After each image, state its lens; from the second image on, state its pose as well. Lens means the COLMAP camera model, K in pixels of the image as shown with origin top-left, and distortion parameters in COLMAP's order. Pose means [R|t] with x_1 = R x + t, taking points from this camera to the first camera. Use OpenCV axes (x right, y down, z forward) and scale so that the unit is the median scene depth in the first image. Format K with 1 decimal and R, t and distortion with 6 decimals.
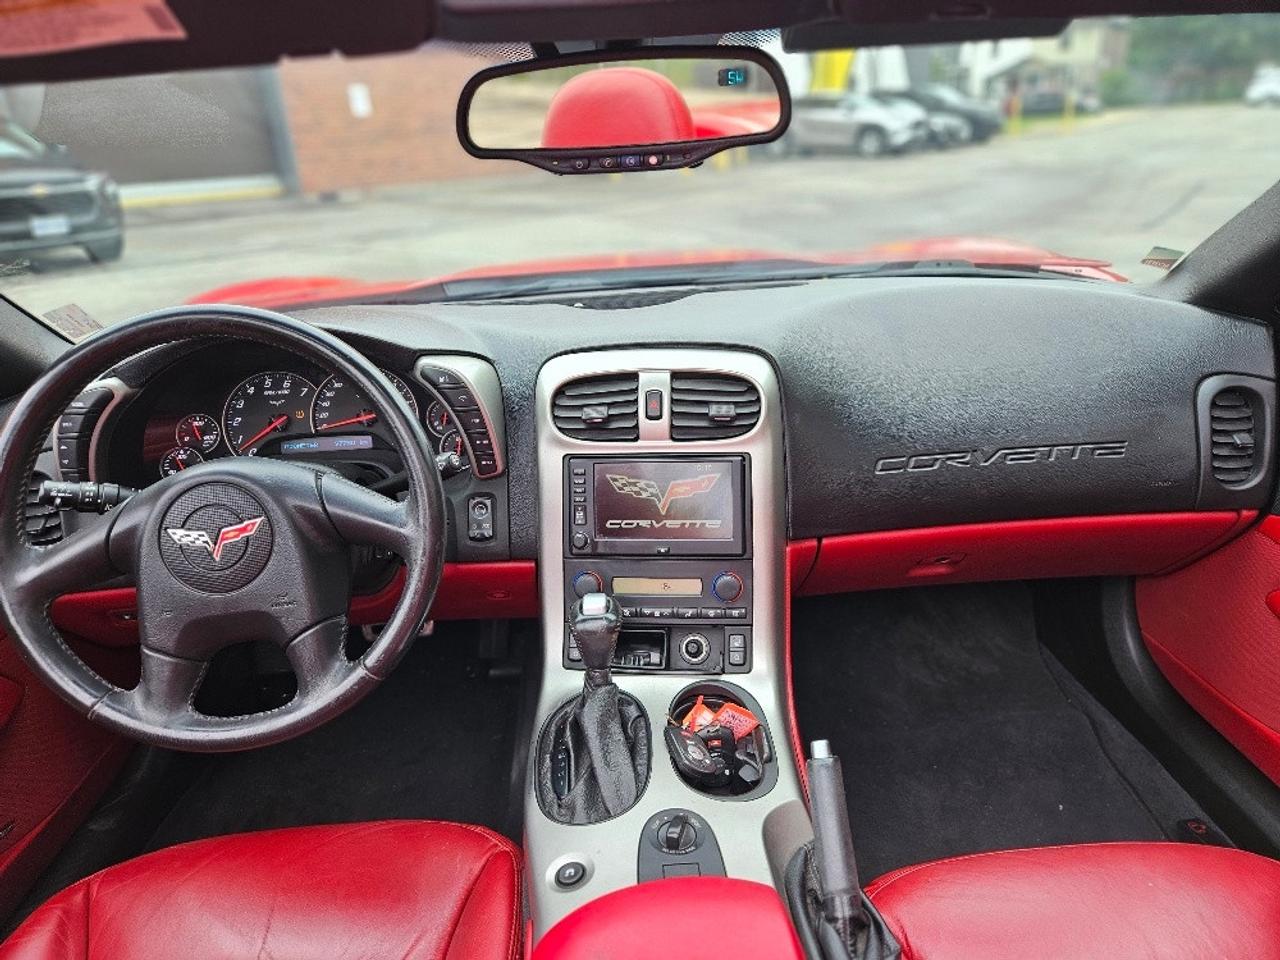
lens RADIAL K [[862.0, 0, 631.4], [0, 862.0, 476.1], [0, 0, 1]] dist [0.025022, -0.001218]
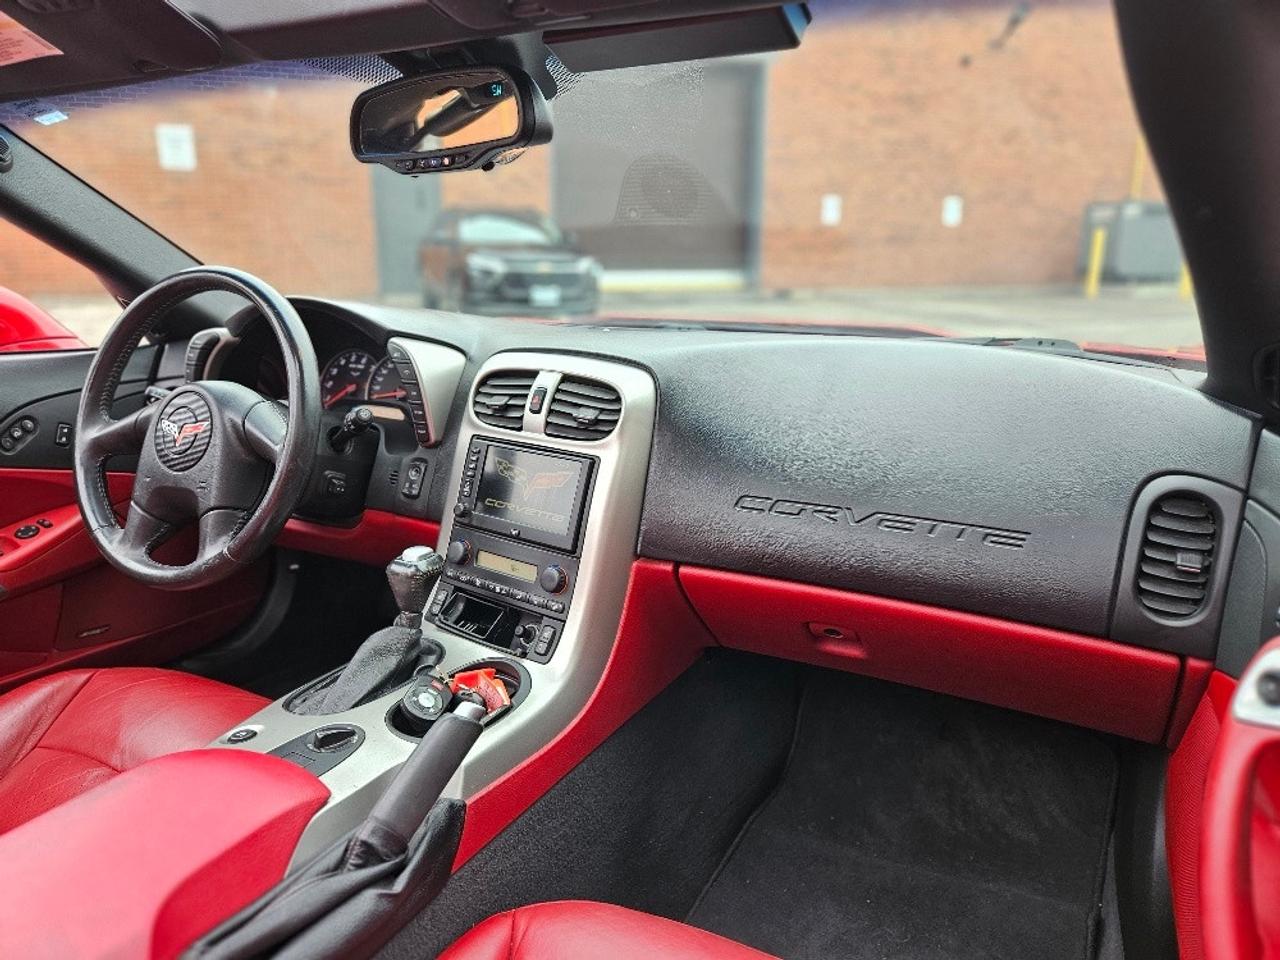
lens RADIAL K [[862.0, 0, 631.4], [0, 862.0, 476.1], [0, 0, 1]] dist [0.025022, -0.001218]
pose [[0.861704, 0.178616, -0.474934, 0.659447], [-0.232166, 0.971061, -0.056032, 0.043720], [0.451182, 0.158546, 0.878236, 0.108823]]
